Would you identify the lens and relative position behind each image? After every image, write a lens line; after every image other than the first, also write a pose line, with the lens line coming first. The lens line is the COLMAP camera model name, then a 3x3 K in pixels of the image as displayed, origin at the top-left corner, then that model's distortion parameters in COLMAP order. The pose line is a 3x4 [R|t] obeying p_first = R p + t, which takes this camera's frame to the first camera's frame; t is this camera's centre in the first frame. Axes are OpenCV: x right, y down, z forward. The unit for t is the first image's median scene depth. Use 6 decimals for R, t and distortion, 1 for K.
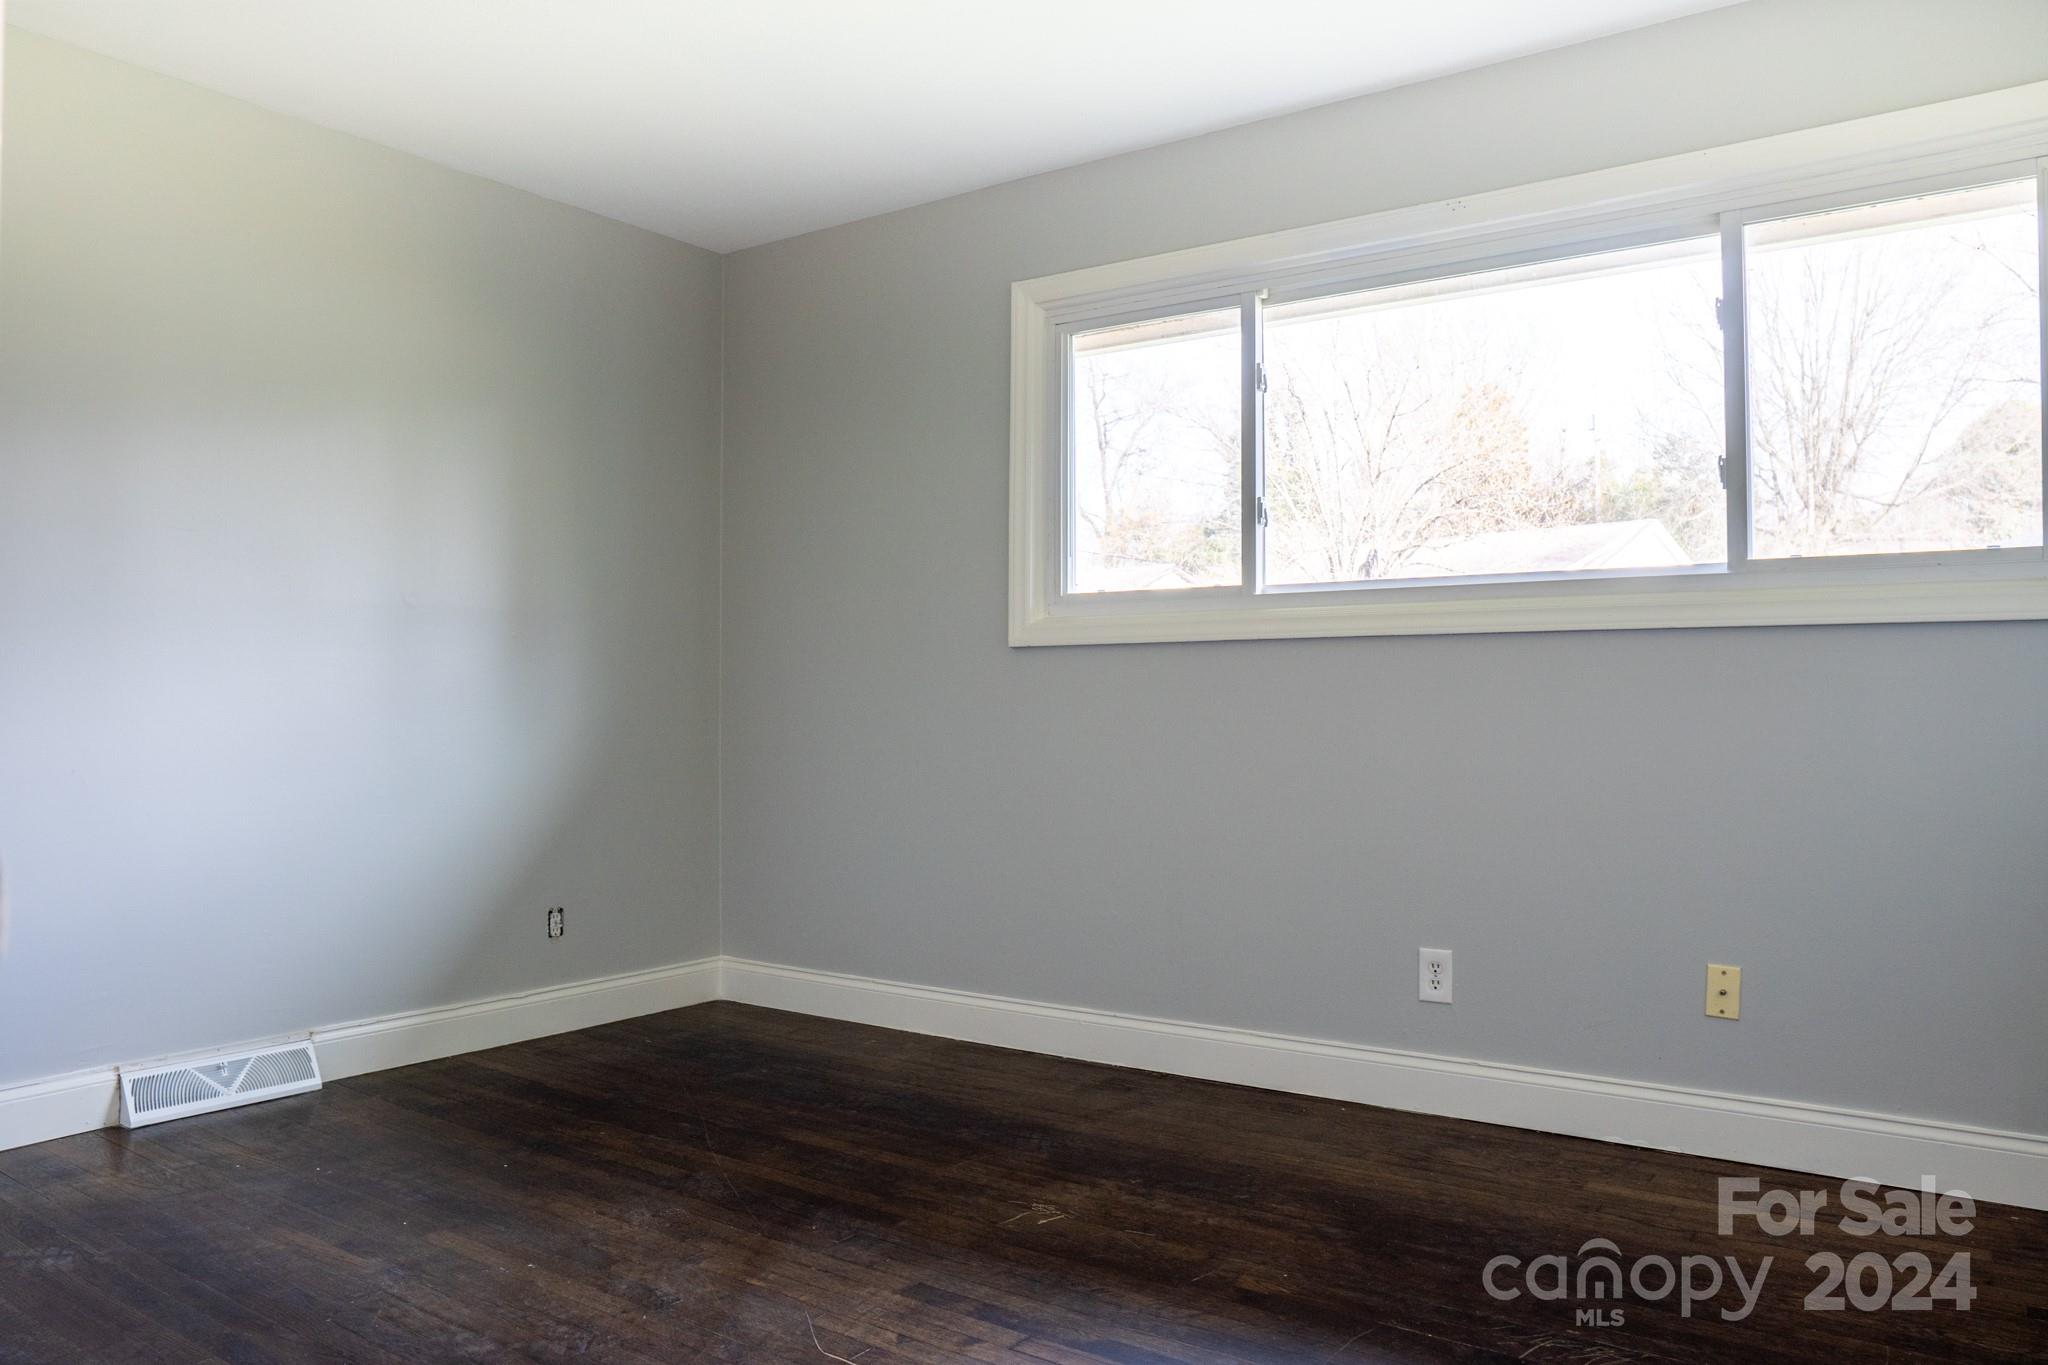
lens RADIAL K [[1497.4, 0, 1024.0], [0, 1497.4, 682.5], [0, 0, 1]] dist [-0.000799, 0.000025]
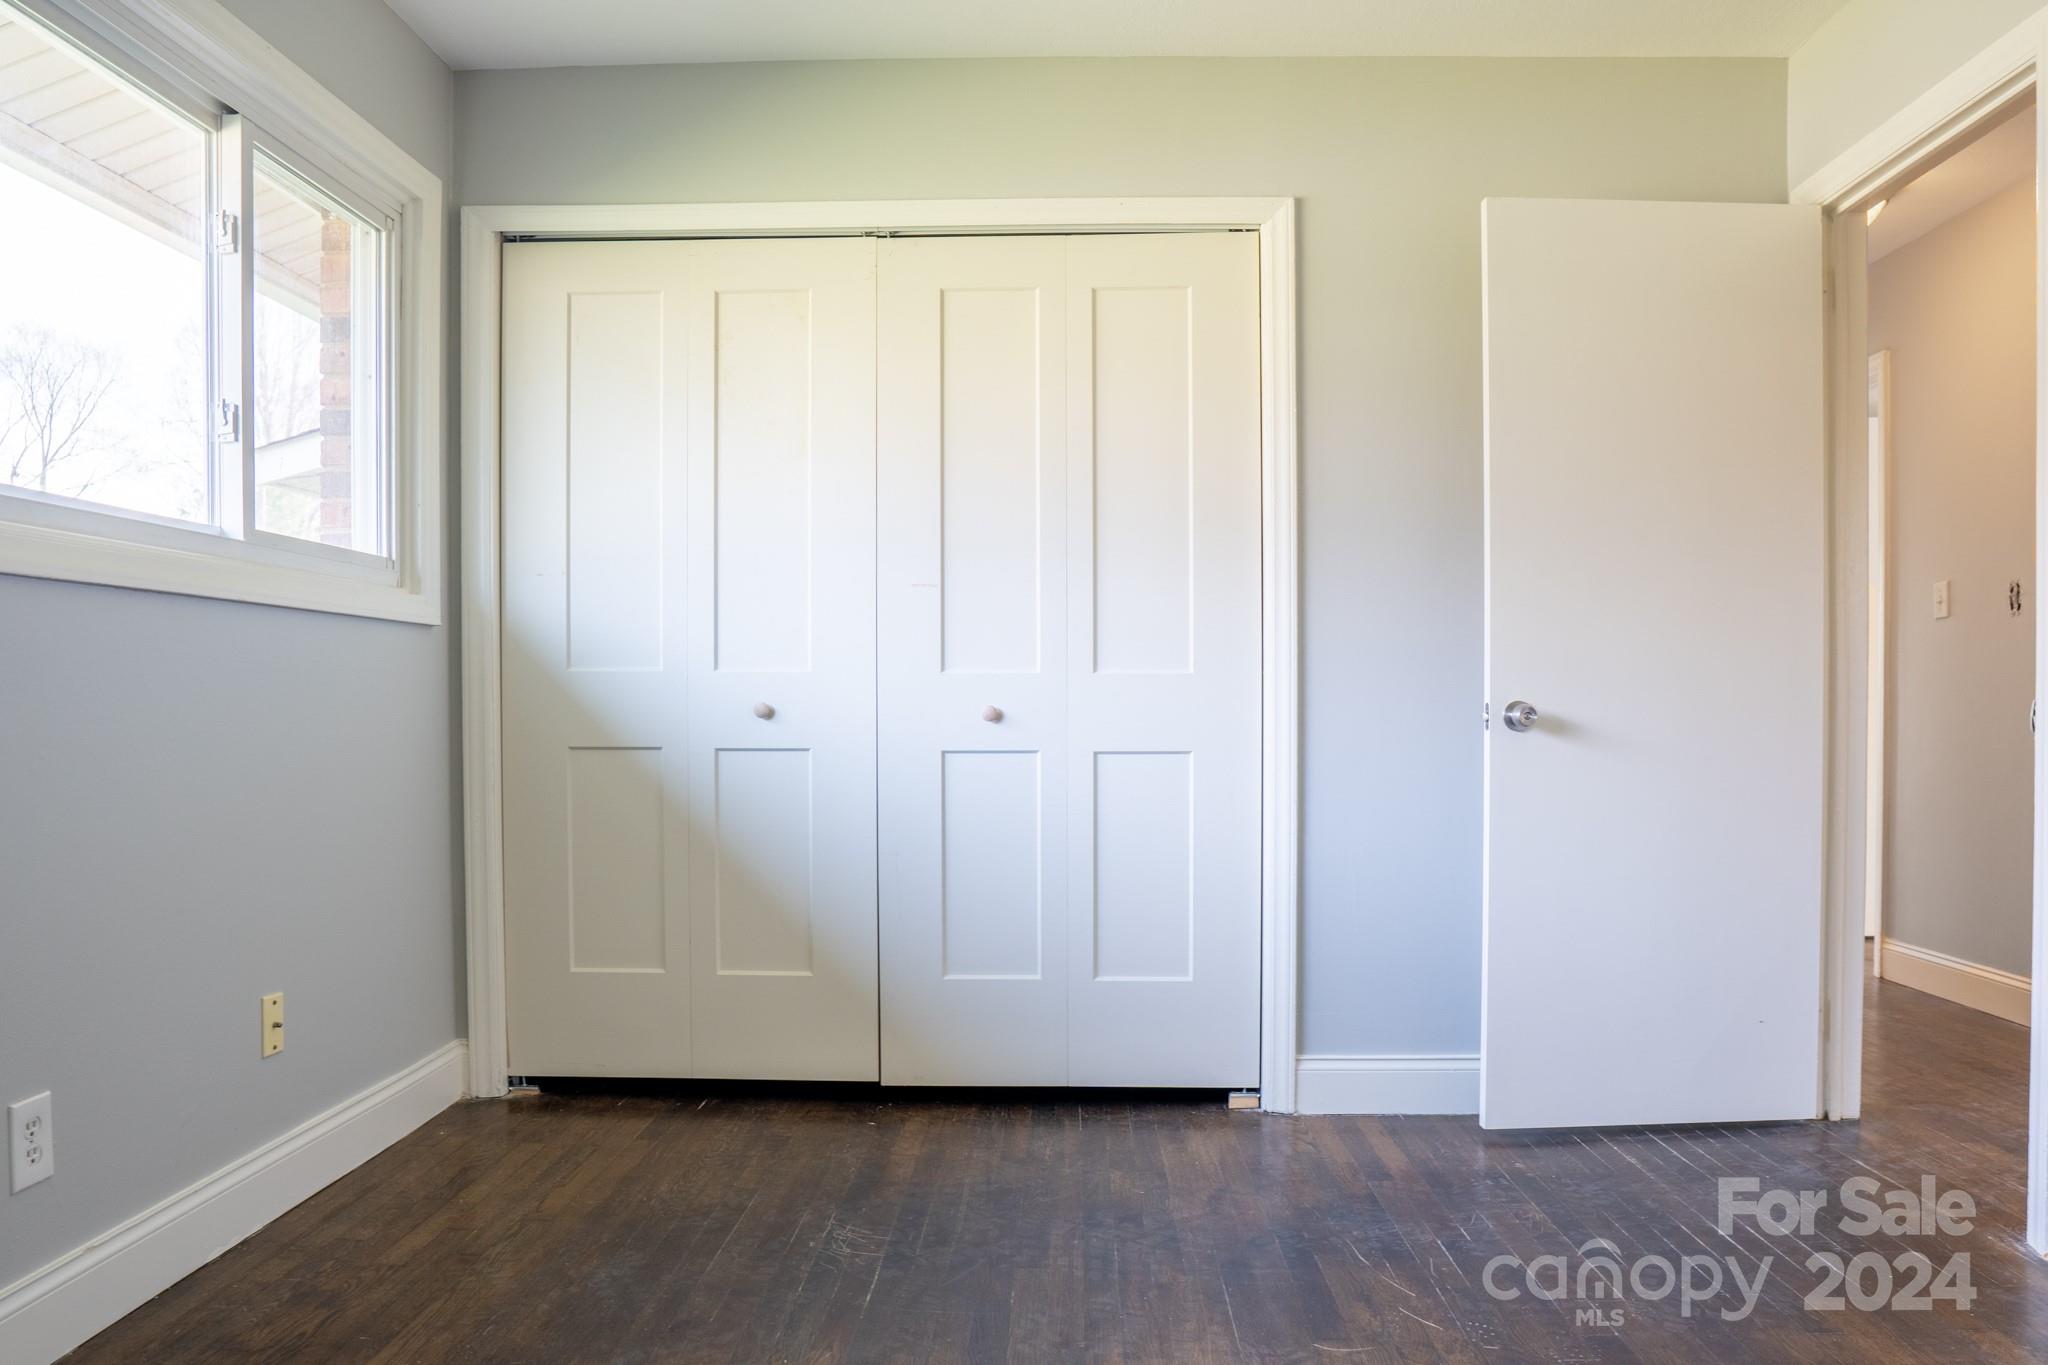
lens RADIAL K [[1463.5, 0, 1029.3], [0, 1463.5, 730.8], [0, 0, 1]] dist [0.000469, 0.000187]
pose [[-0.547314, -0.010221, 0.836865, -0.483708], [-0.007172, 0.999946, 0.007522, 0.026493], [-0.836896, -0.001885, -0.547358, 1.098448]]
